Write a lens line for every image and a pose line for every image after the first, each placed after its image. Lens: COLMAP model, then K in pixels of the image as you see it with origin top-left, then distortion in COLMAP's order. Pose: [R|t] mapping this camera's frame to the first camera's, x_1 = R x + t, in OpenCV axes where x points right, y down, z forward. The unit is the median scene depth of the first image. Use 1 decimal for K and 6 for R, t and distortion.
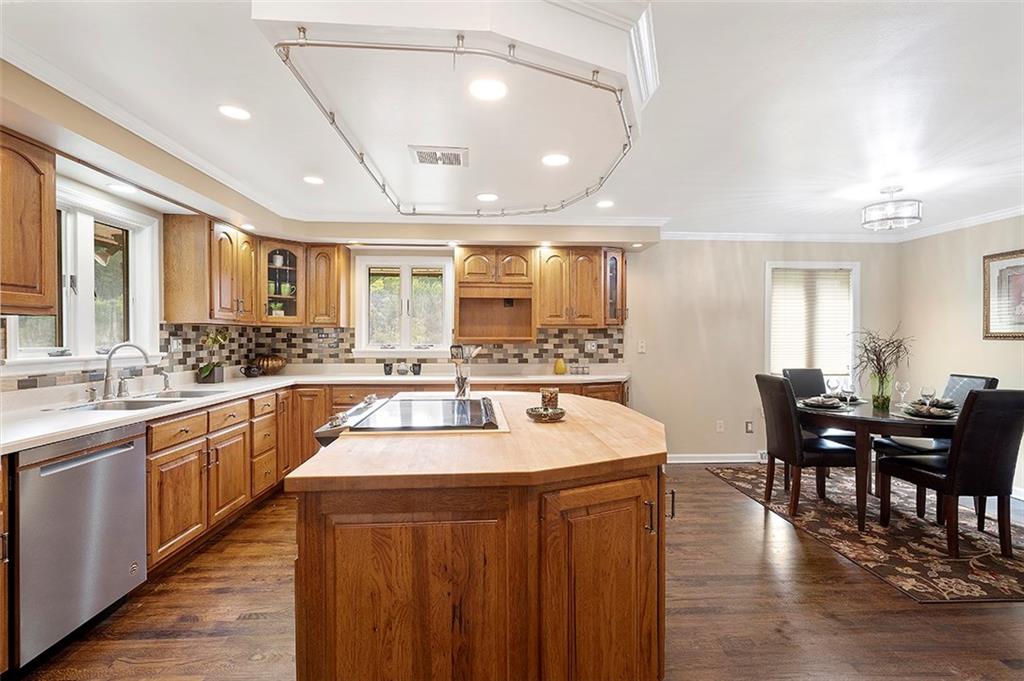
lens RADIAL K [[467.4, 0, 513.8], [0, 467.4, 339.2], [0, 0, 1]] dist [-0.002027, 0.000475]
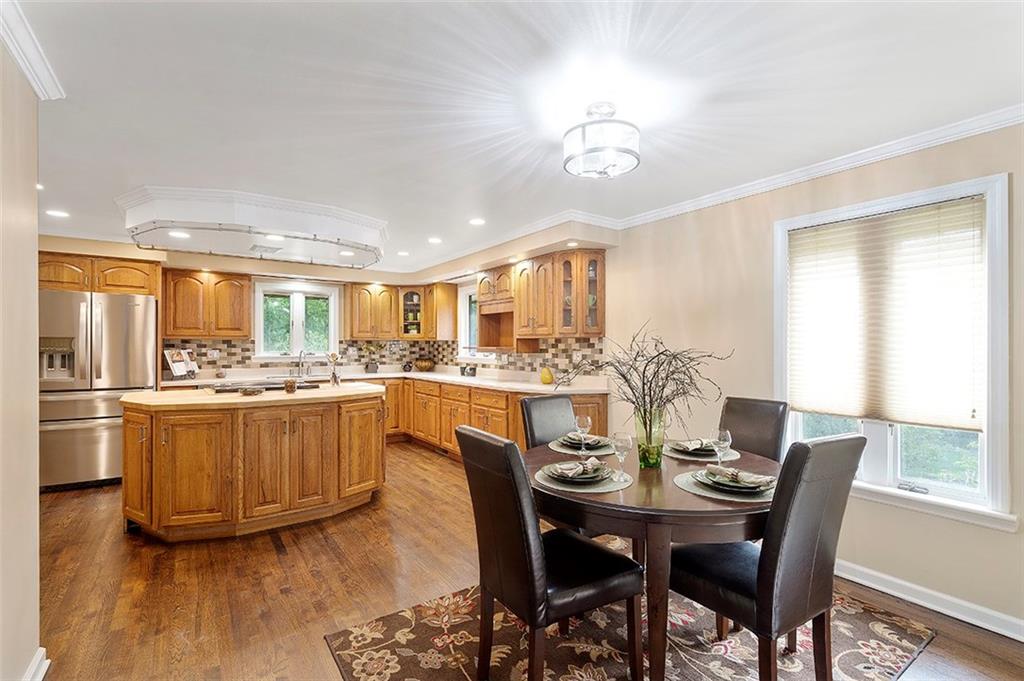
lens RADIAL K [[467.4, 0, 514.9], [0, 467.4, 346.0], [0, 0, 1]] dist [-0.002027, 0.000475]
pose [[0.529734, -0.002621, -0.848160, 0.953471], [-0.003105, 0.999983, -0.005030, -0.001128], [0.848158, 0.005298, 0.529716, 0.427286]]
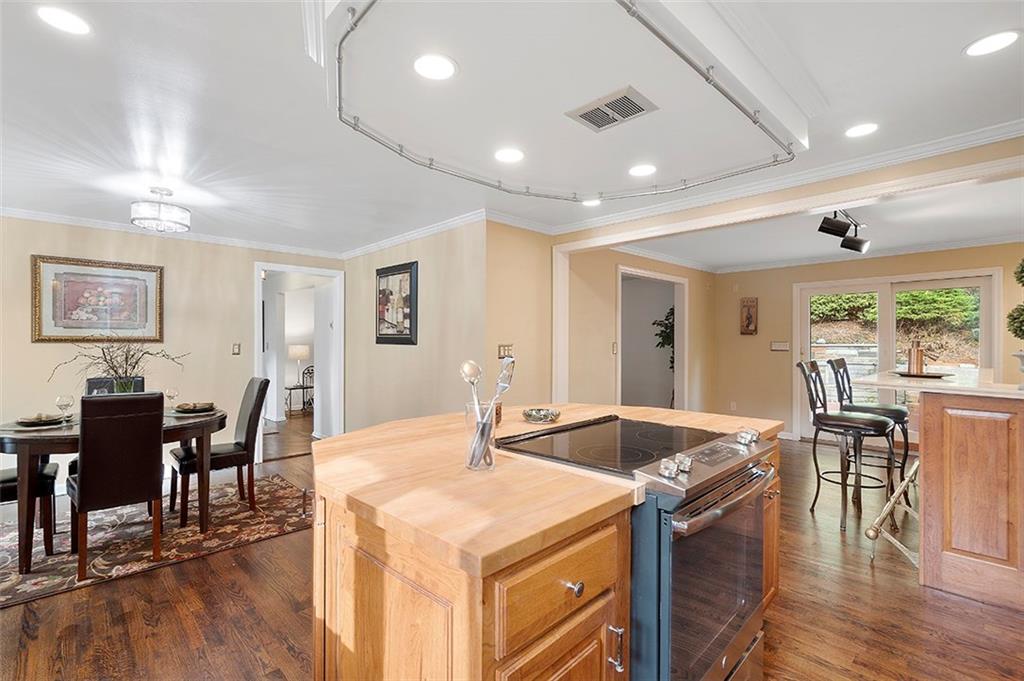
lens RADIAL K [[467.4, 0, 516.0], [0, 467.4, 342.9], [0, 0, 1]] dist [-0.002027, 0.000475]
pose [[-0.671370, -0.001065, 0.741122, -0.313024], [0.001310, 0.999996, 0.002624, -0.000836], [-0.741121, 0.002732, -0.671366, 0.812324]]
